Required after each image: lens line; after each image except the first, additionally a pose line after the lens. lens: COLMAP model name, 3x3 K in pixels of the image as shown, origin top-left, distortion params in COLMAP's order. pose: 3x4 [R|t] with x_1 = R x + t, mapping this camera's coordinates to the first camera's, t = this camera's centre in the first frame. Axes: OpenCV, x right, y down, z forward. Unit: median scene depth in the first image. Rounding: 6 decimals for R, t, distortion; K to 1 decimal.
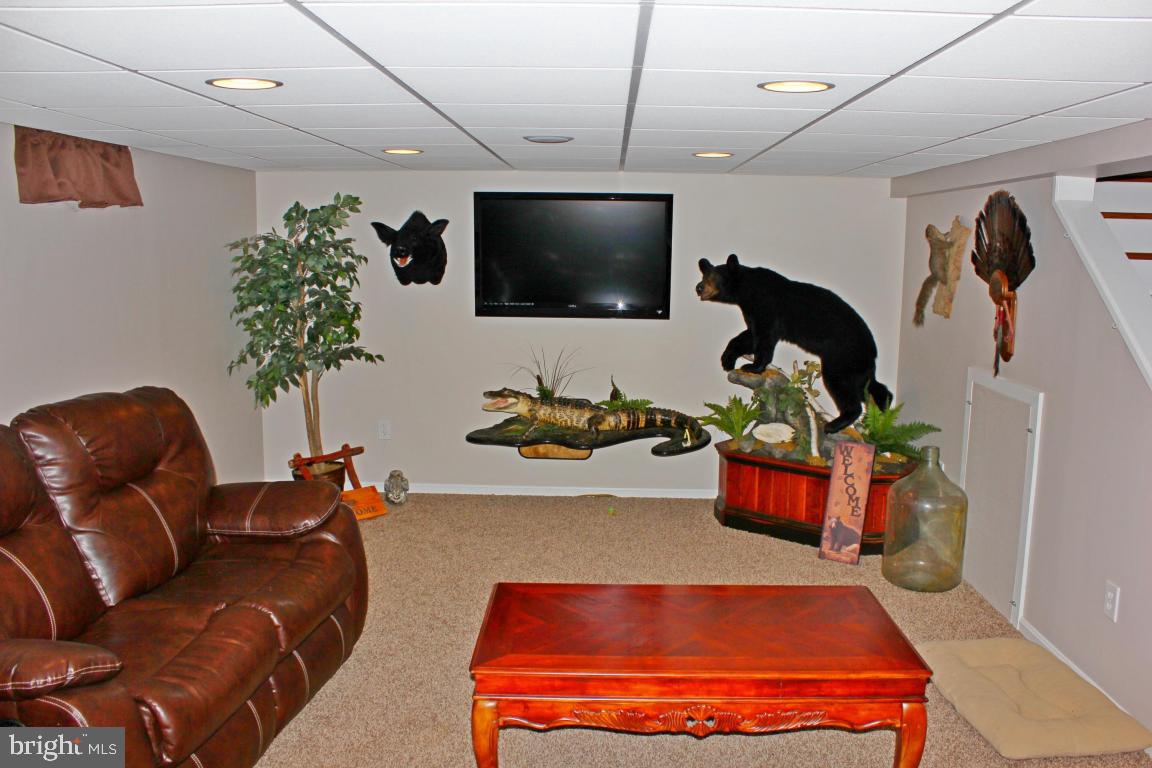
lens RADIAL K [[957.7, 0, 582.4], [0, 957.7, 379.8], [0, 0, 1]] dist [-0.172761, 0.165898]
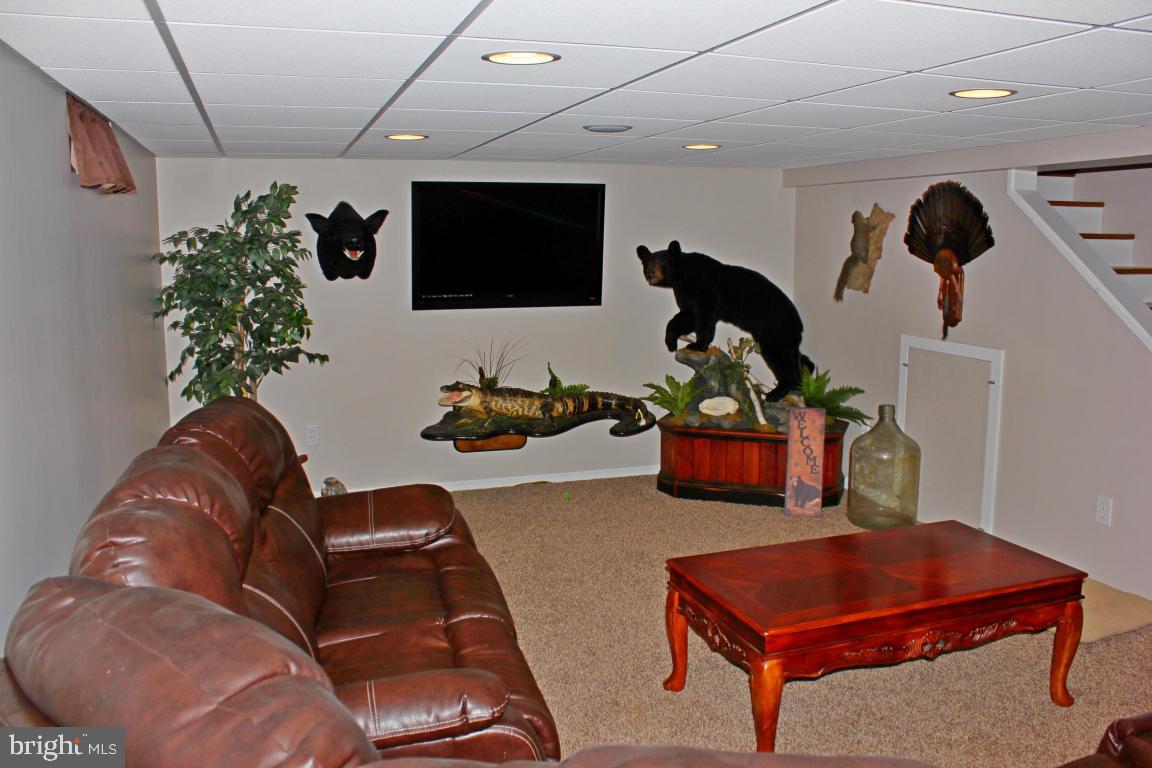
lens RADIAL K [[957.7, 0, 582.4], [0, 957.7, 379.8], [0, 0, 1]] dist [-0.172761, 0.165898]
pose [[0.937845, -0.064813, 0.340949, -0.309841], [0.062974, 0.997879, 0.016471, -0.001323], [-0.341294, 0.006024, 0.939937, 0.038917]]
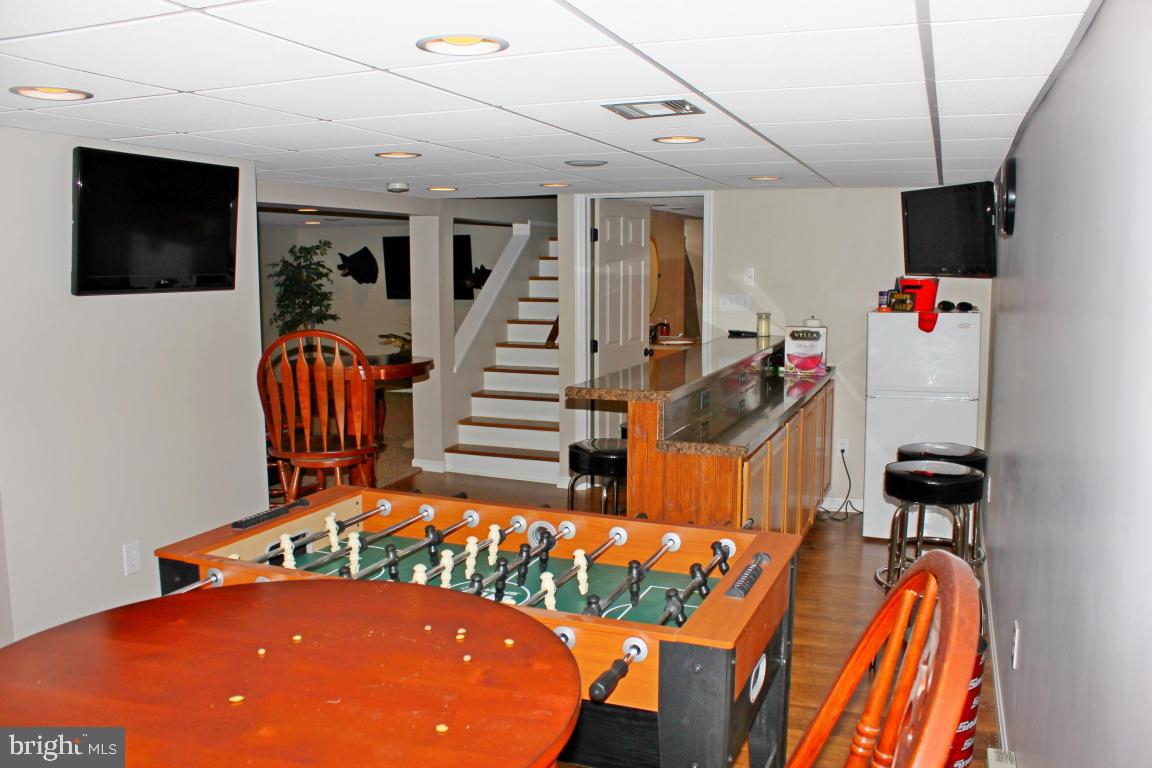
lens RADIAL K [[957.7, 0, 582.4], [0, 957.7, 379.8], [0, 0, 1]] dist [-0.172761, 0.165898]
pose [[0.941872, 0.026093, -0.334957, 1.023625], [-0.032854, 0.999354, -0.014534, 0.127935], [0.334361, 0.024694, 0.942121, -0.790208]]
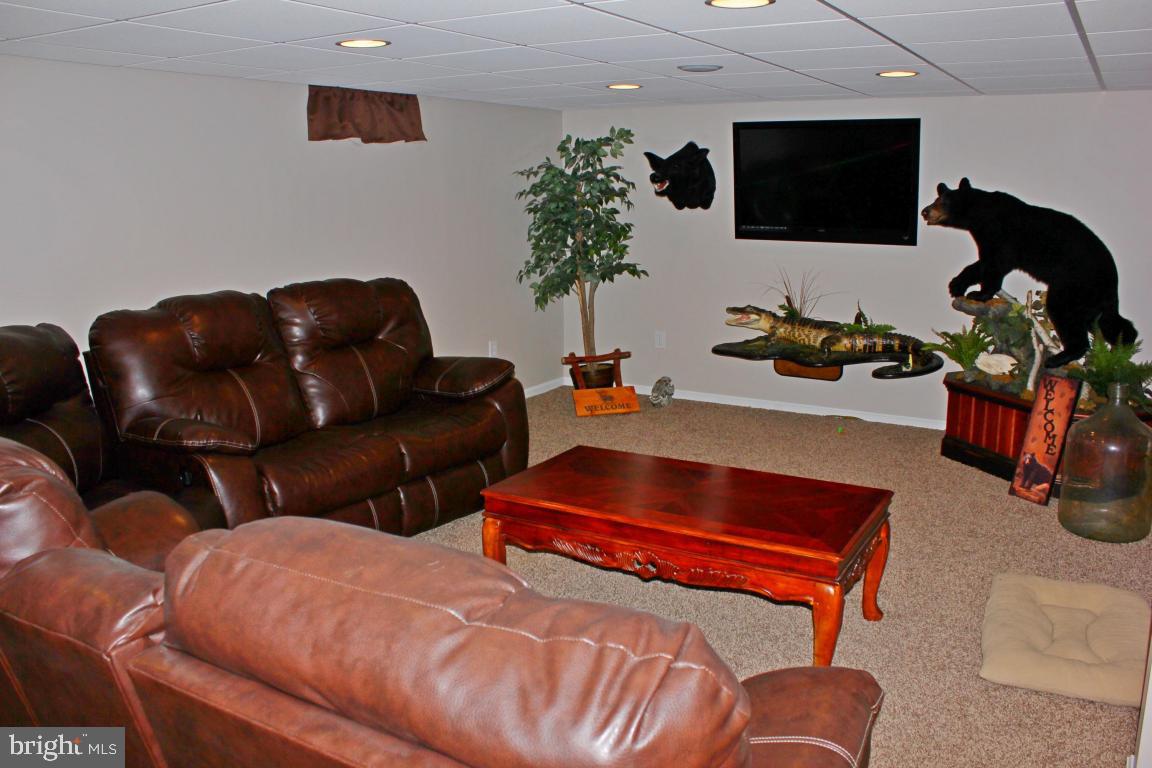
lens RADIAL K [[957.7, 0, 582.4], [0, 957.7, 379.8], [0, 0, 1]] dist [-0.172761, 0.165898]
pose [[0.870640, 0.082161, -0.485012, 0.295792], [-0.054524, 0.995996, 0.070846, 0.027937], [0.488890, -0.035237, 0.871633, -0.026562]]
